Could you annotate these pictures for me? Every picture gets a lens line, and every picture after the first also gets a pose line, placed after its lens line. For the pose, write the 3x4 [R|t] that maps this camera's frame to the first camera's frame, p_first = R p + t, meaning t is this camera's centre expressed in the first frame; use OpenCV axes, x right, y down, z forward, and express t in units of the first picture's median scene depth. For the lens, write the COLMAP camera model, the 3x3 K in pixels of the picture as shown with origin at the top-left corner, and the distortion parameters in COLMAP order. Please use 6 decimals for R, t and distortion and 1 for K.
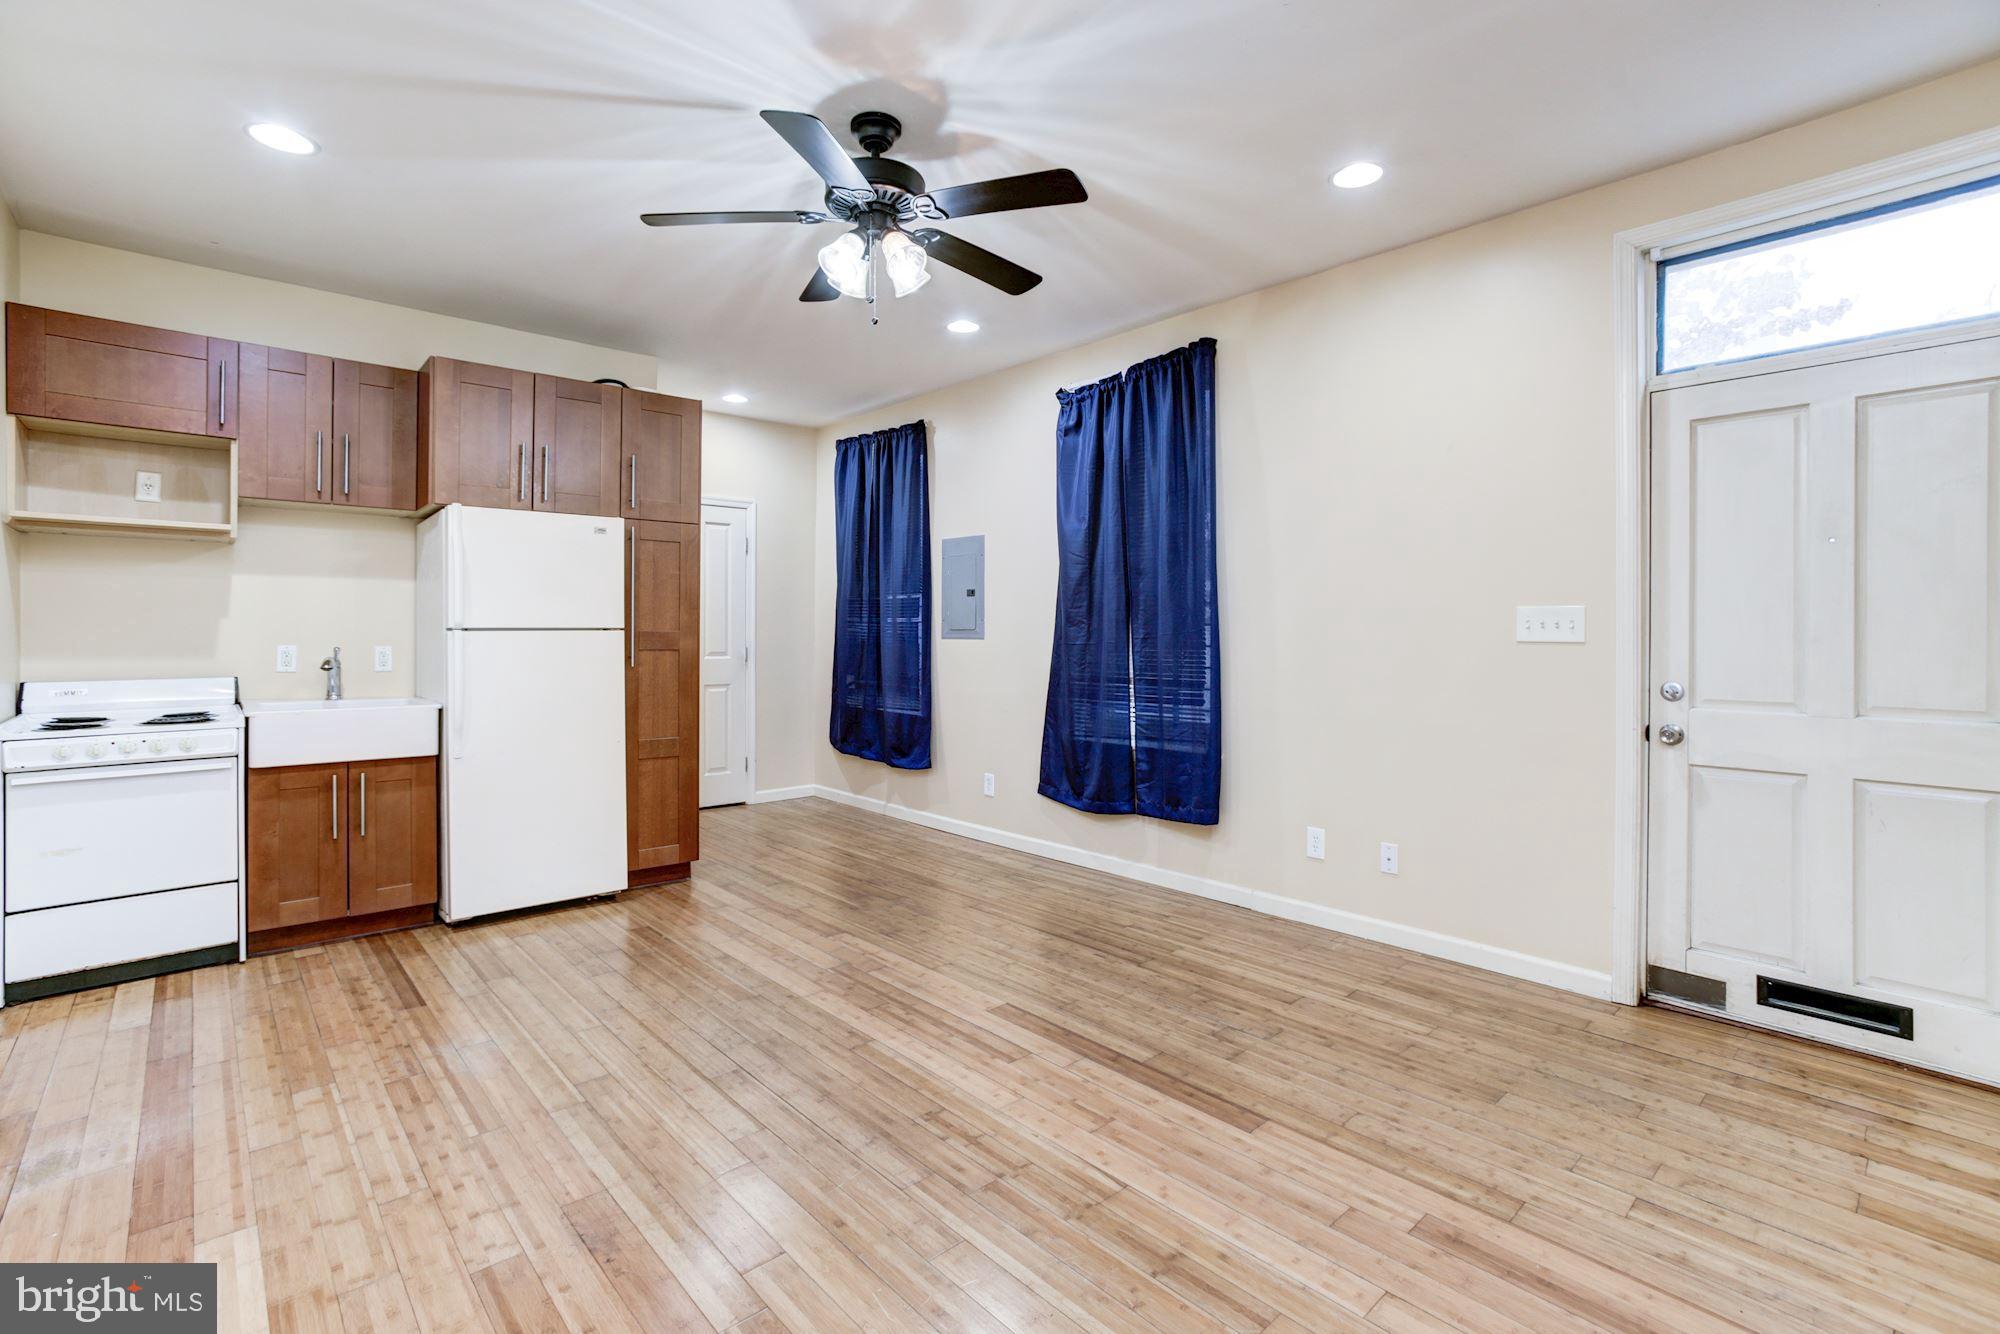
lens RADIAL K [[906.2, 0, 978.3], [0, 906.2, 624.1], [0, 0, 1]] dist [-0.062792, 0.034653]
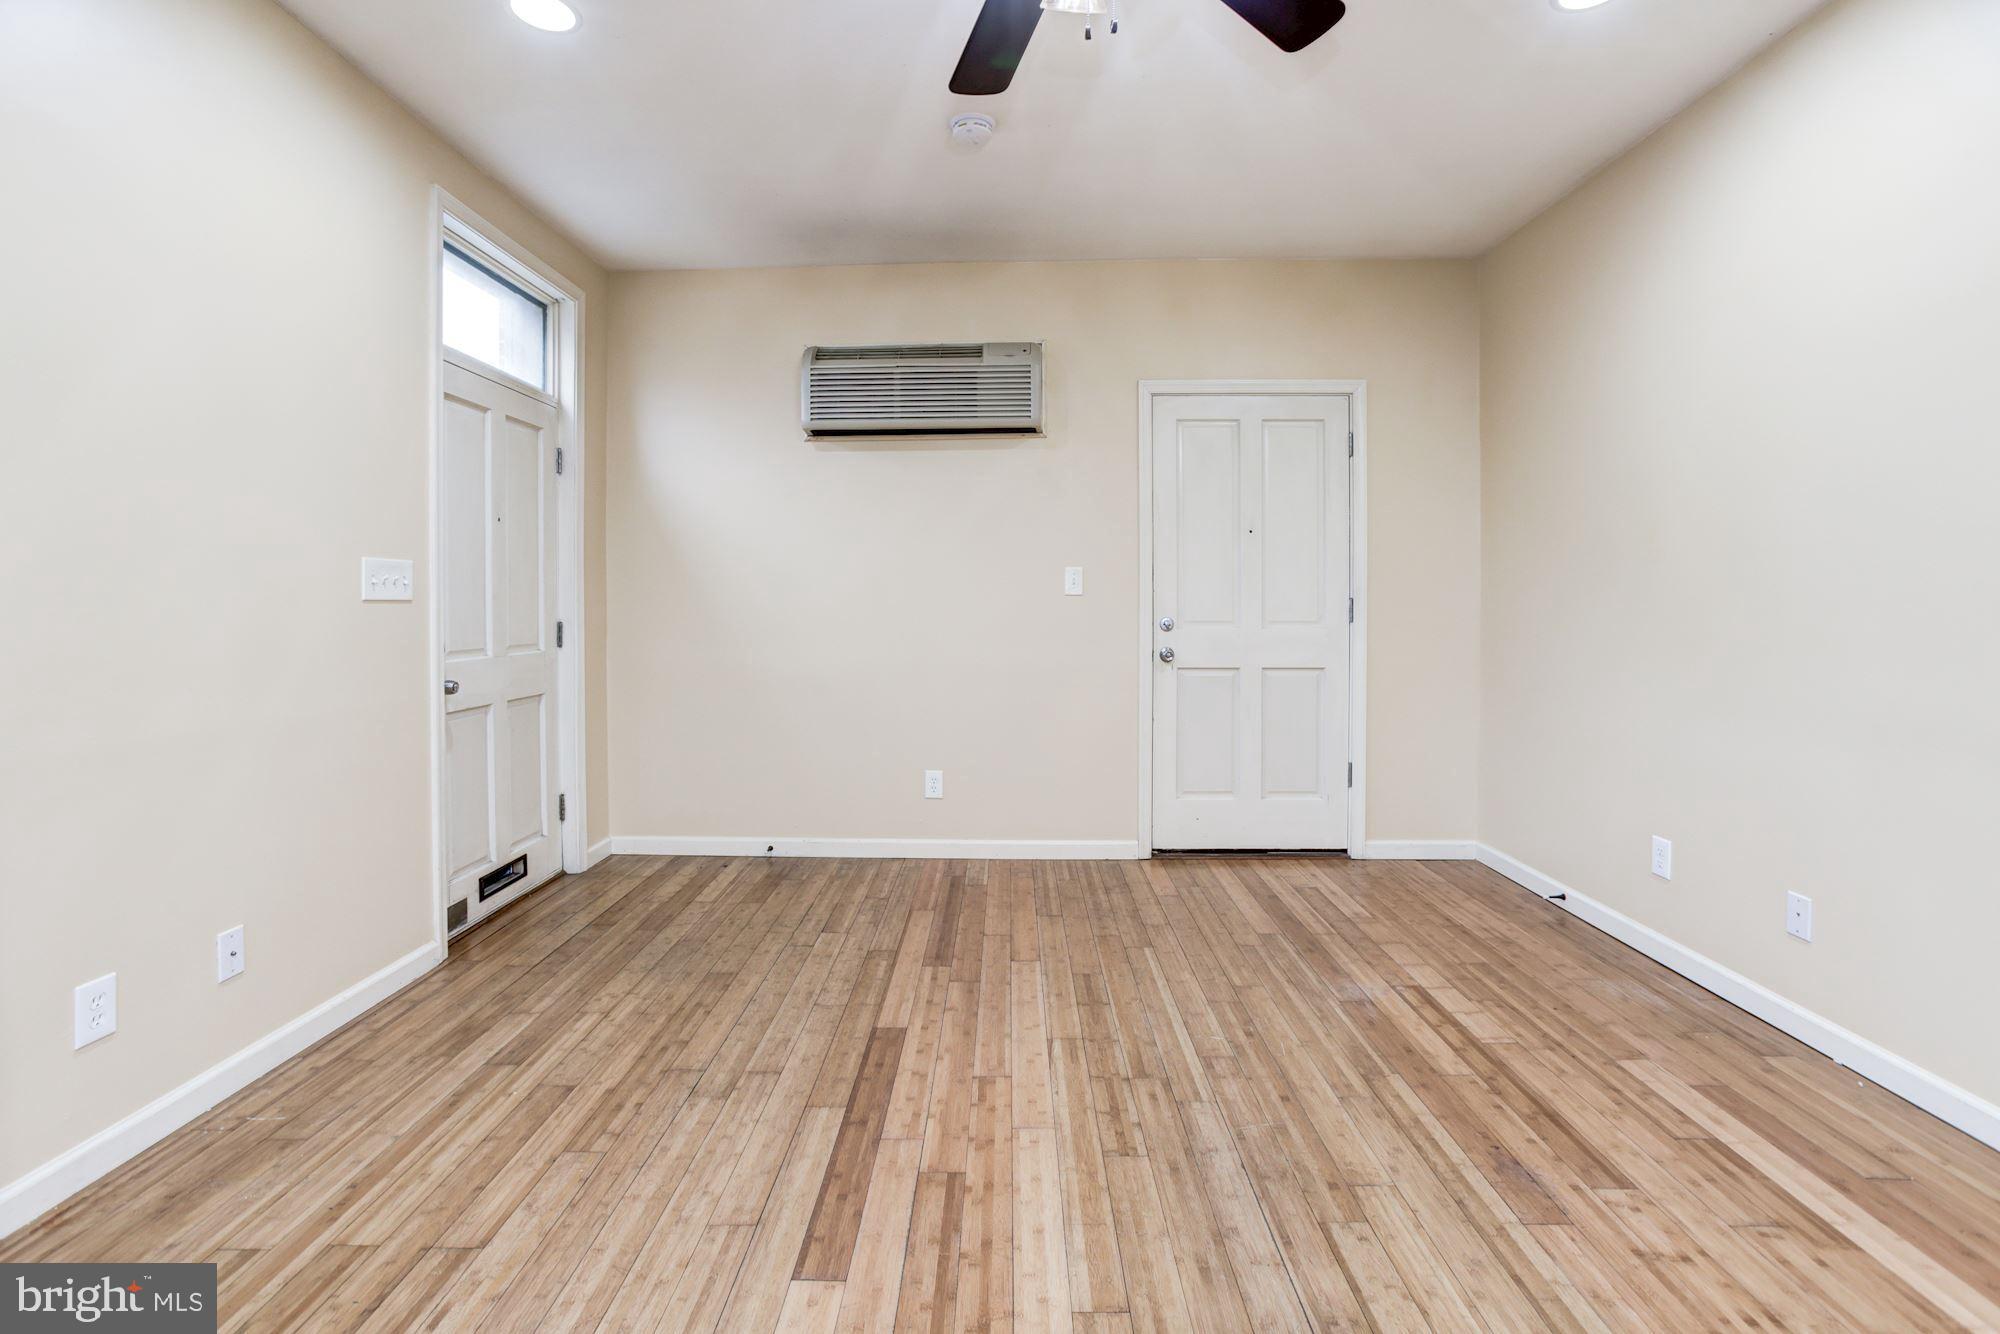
lens RADIAL K [[917.9, 0, 1005.9], [0, 917.9, 617.4], [0, 0, 1]] dist [-0.058426, 0.033049]
pose [[-0.745288, -0.013453, 0.666607, -0.441028], [-0.005850, 0.999890, 0.013639, 0.026029], [-0.666717, 0.006265, -0.745285, 1.413664]]
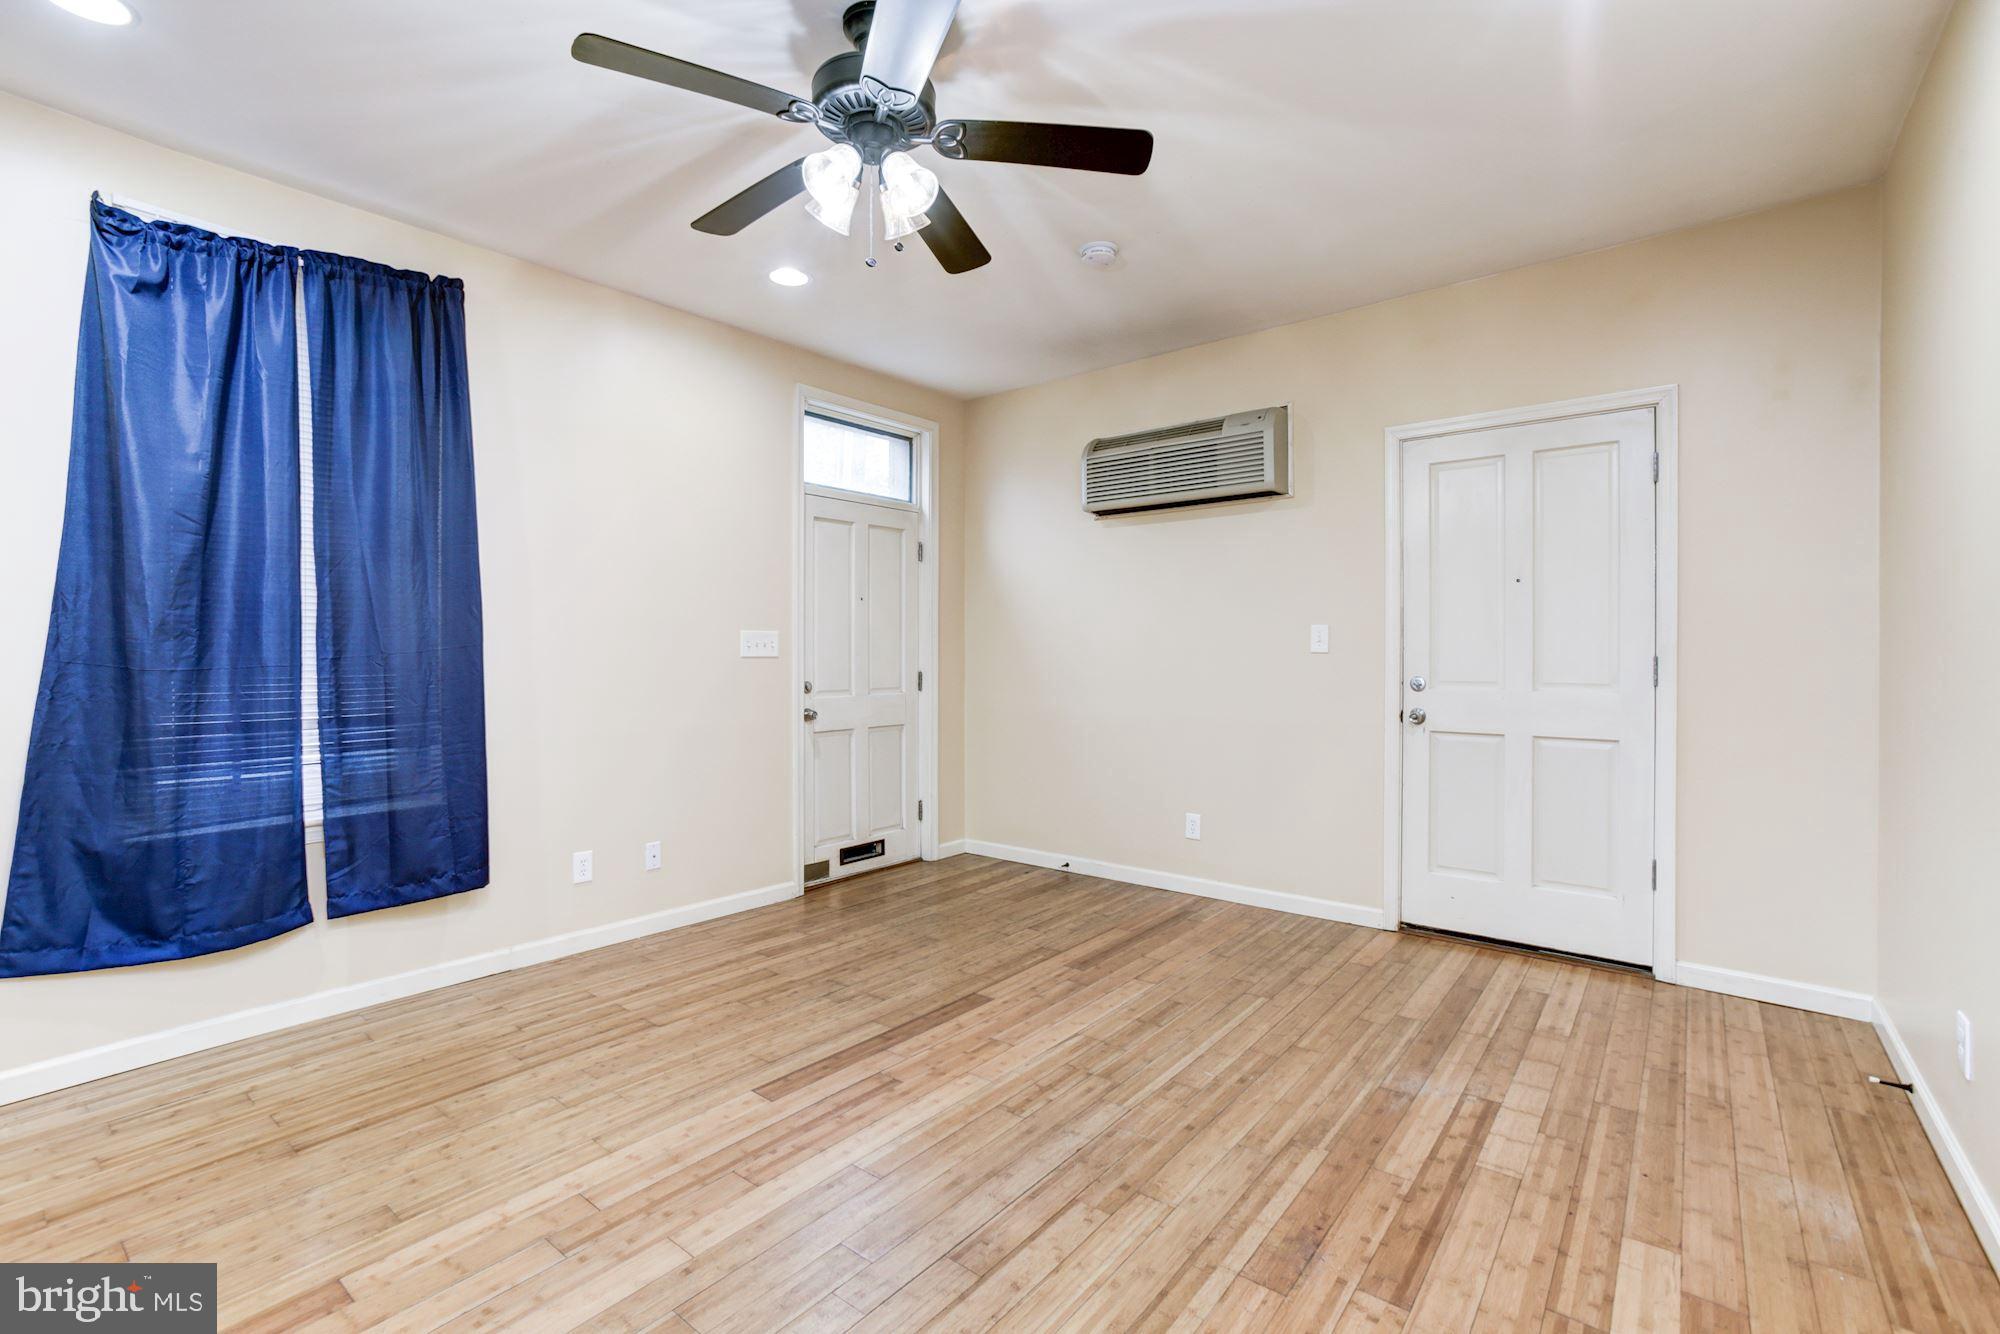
lens RADIAL K [[912.7, 0, 985.8], [0, 912.7, 659.5], [0, 0, 1]] dist [-0.061064, 0.037362]
pose [[-0.159738, -0.010933, 0.987099, -0.897329], [-0.006628, 0.999928, 0.010002, 0.009118], [-0.987137, -0.004944, -0.159799, 0.994533]]
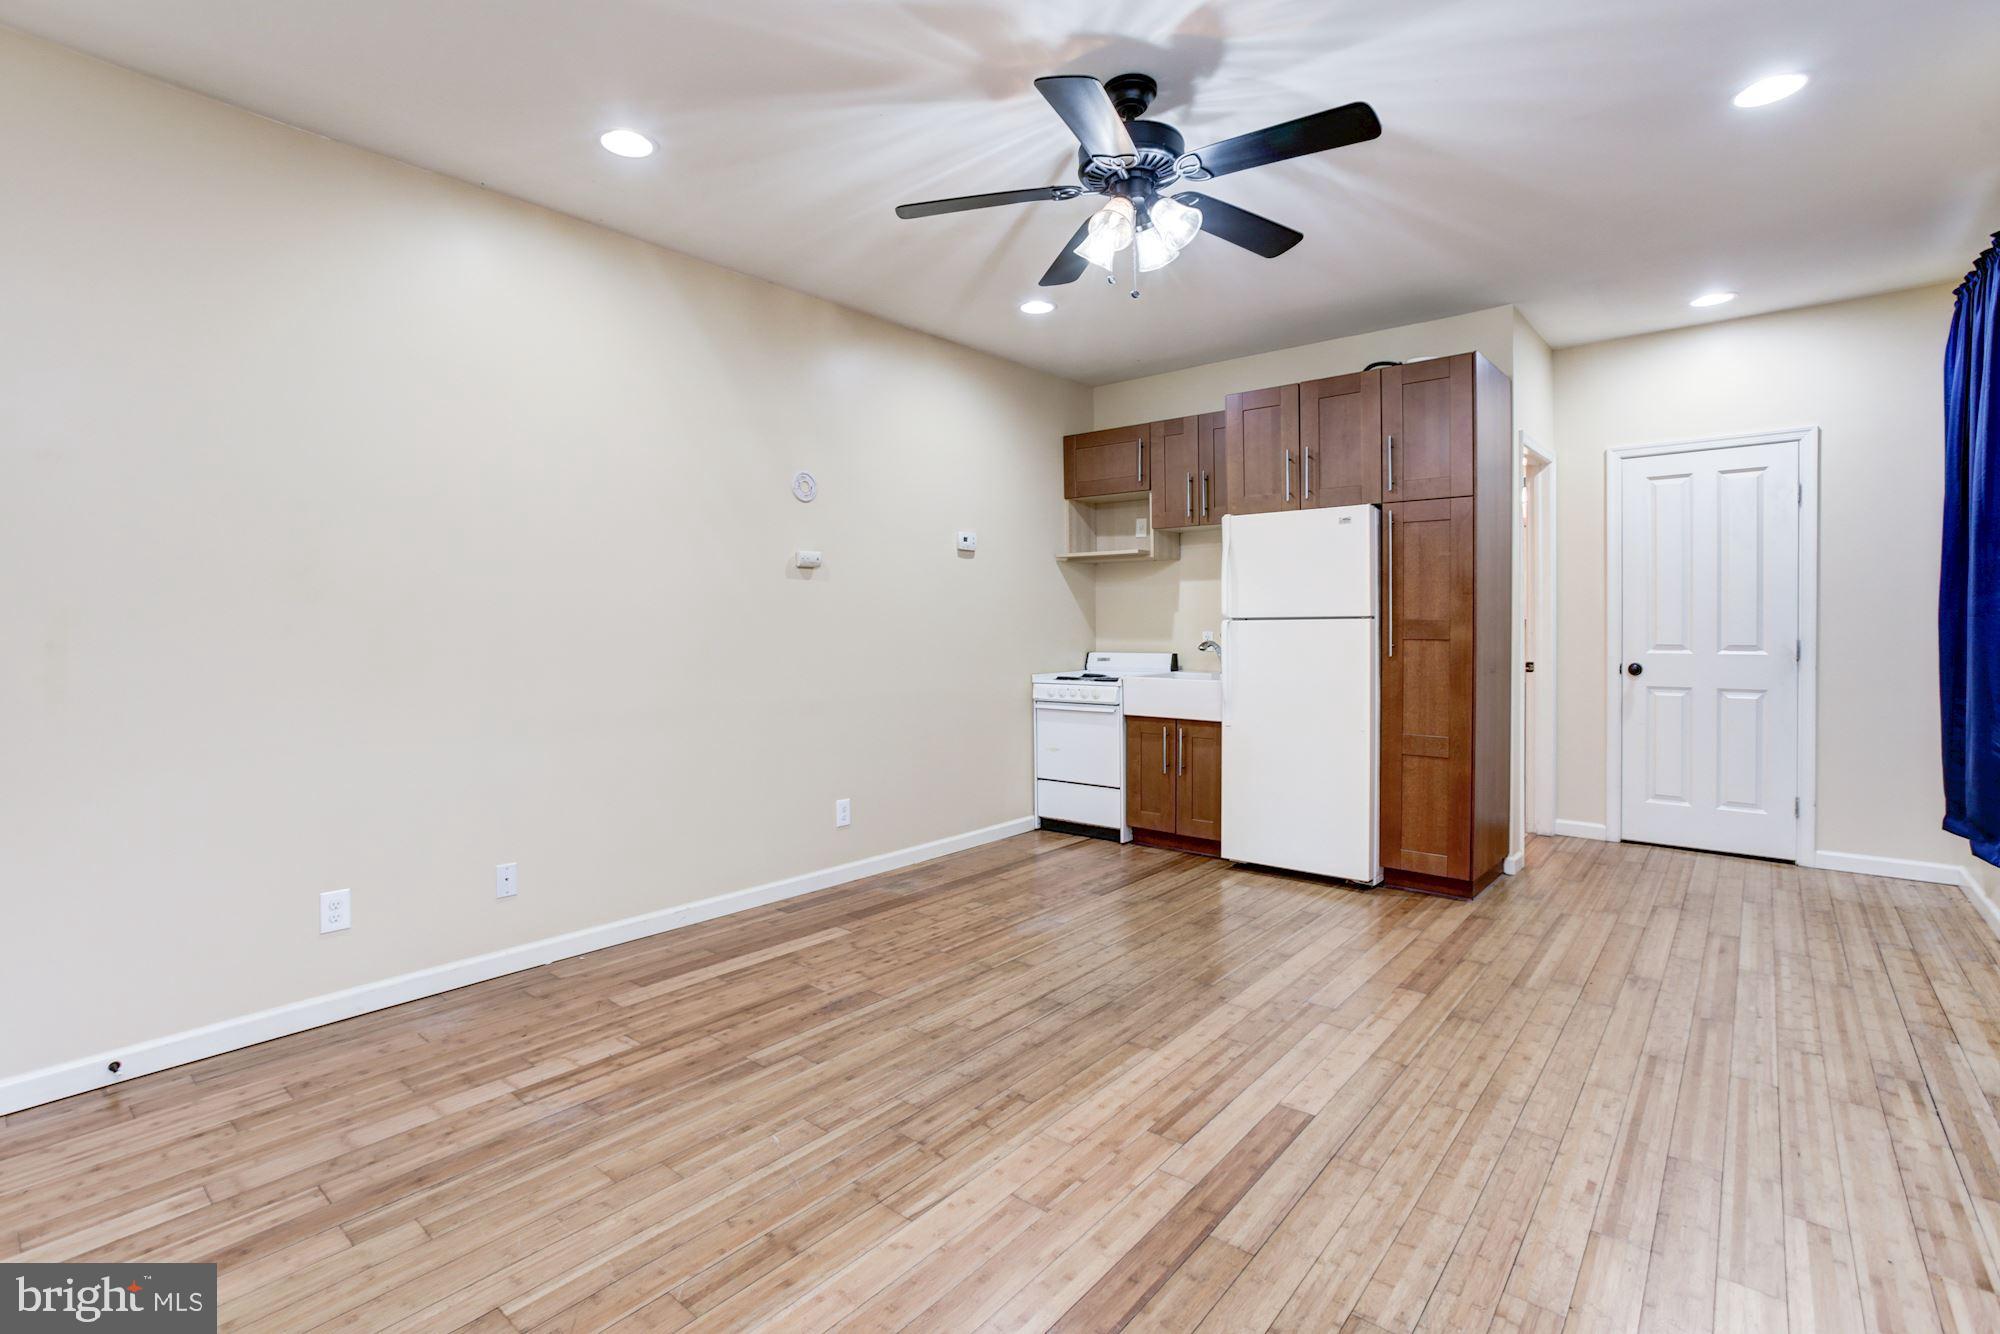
lens RADIAL K [[917.9, 0, 1005.9], [0, 917.9, 617.4], [0, 0, 1]] dist [-0.058426, 0.033049]
pose [[0.149006, -0.012514, -0.988757, 0.794072], [0.014750, 0.999837, -0.010432, 0.016858], [0.988726, -0.013030, 0.149166, 0.695101]]
